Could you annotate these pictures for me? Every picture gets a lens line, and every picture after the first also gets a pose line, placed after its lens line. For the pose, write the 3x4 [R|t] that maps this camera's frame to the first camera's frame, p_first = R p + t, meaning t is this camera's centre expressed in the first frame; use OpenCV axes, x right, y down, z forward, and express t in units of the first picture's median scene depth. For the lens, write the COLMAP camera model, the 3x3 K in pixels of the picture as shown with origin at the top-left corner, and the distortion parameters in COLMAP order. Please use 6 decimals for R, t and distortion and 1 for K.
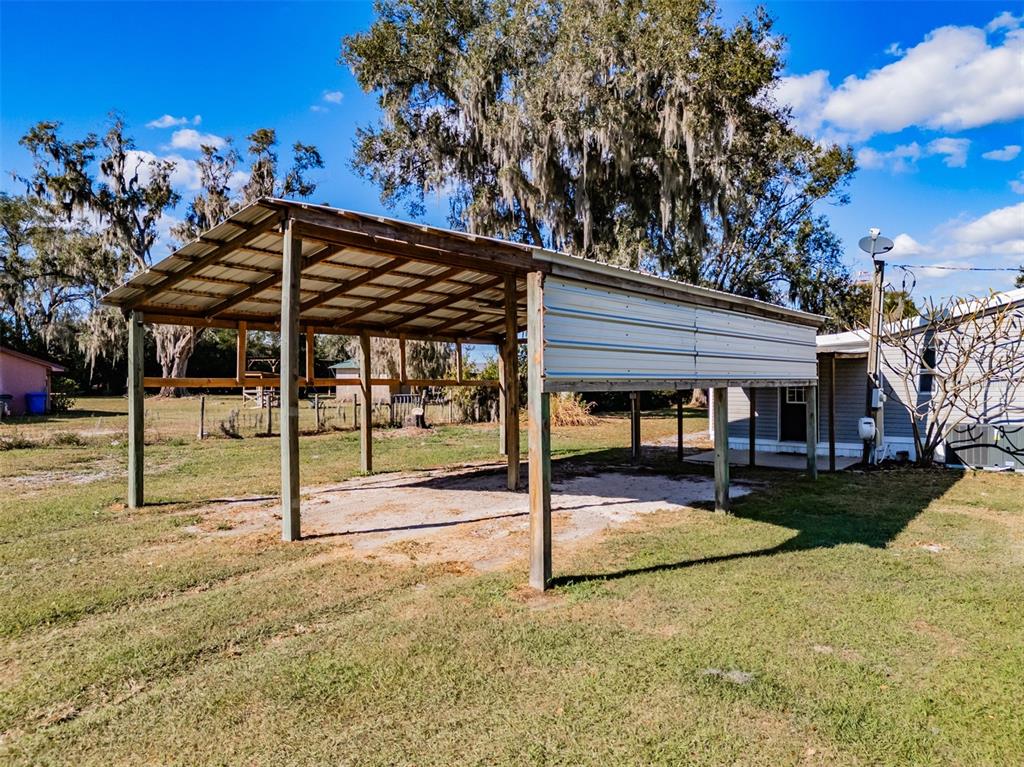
lens RADIAL K [[782.8, 0, 511.4], [0, 782.8, 365.3], [0, 0, 1]] dist [0.033147, -0.005411]
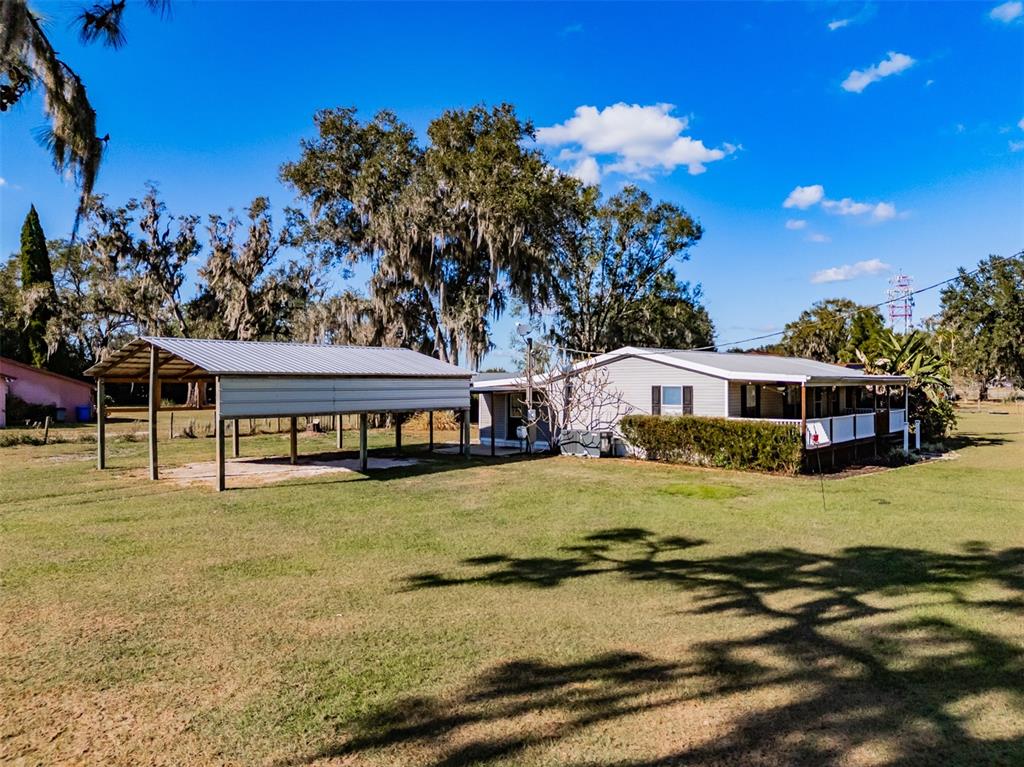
lens RADIAL K [[753.8, 0, 512.0], [0, 753.8, 383.5], [0, 0, 1]] dist [0.026106, -0.003071]
pose [[0.998597, -0.002982, -0.052878, 0.150983], [0.004008, 0.999806, 0.019297, -0.018483], [0.052810, -0.019482, 0.998415, -0.203250]]
